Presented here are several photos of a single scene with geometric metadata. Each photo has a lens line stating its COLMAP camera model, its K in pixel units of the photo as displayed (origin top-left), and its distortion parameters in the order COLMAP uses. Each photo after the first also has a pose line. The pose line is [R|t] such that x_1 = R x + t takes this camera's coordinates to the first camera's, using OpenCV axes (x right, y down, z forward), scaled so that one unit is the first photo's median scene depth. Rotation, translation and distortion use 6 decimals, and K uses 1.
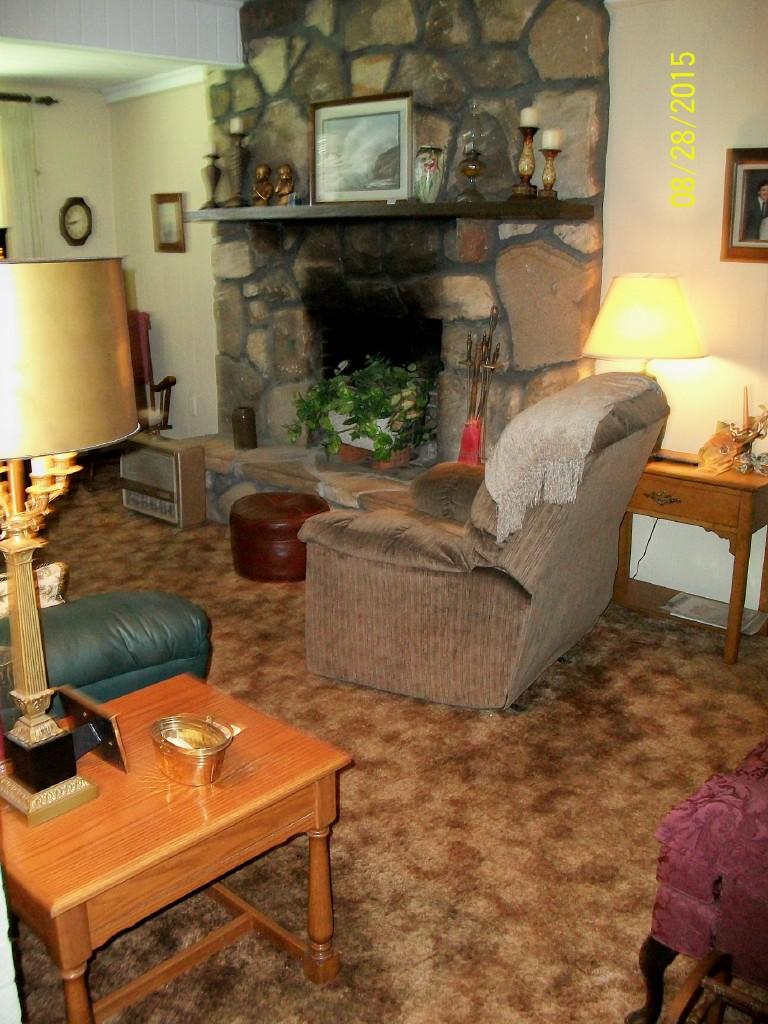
lens RADIAL K [[967.6, 0, 384.0], [0, 967.6, 512.0], [0, 0, 1]] dist [-0.080207, -0.001374]
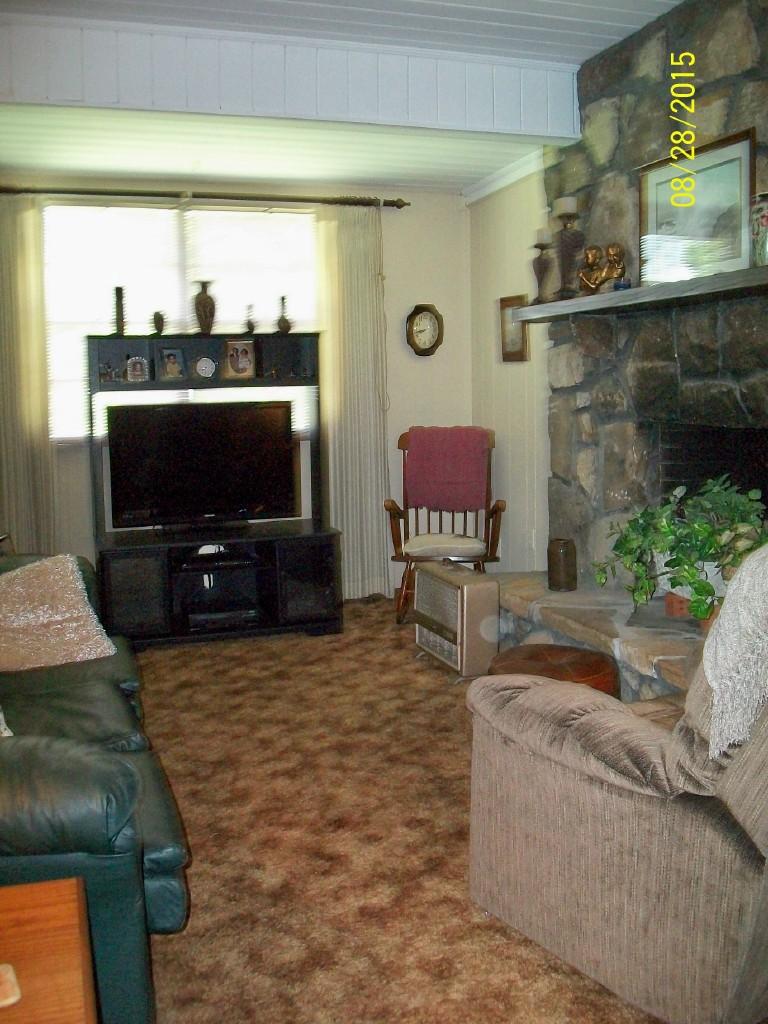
lens RADIAL K [[985.6, 0, 364.4], [0, 985.6, 507.4], [0, 0, 1]] dist [-0.150294, 0.112450]
pose [[0.872691, 0.044486, -0.486242, 0.125528], [-0.121179, 0.984418, -0.127425, -0.010242], [0.472996, 0.170125, 0.864484, 0.222181]]
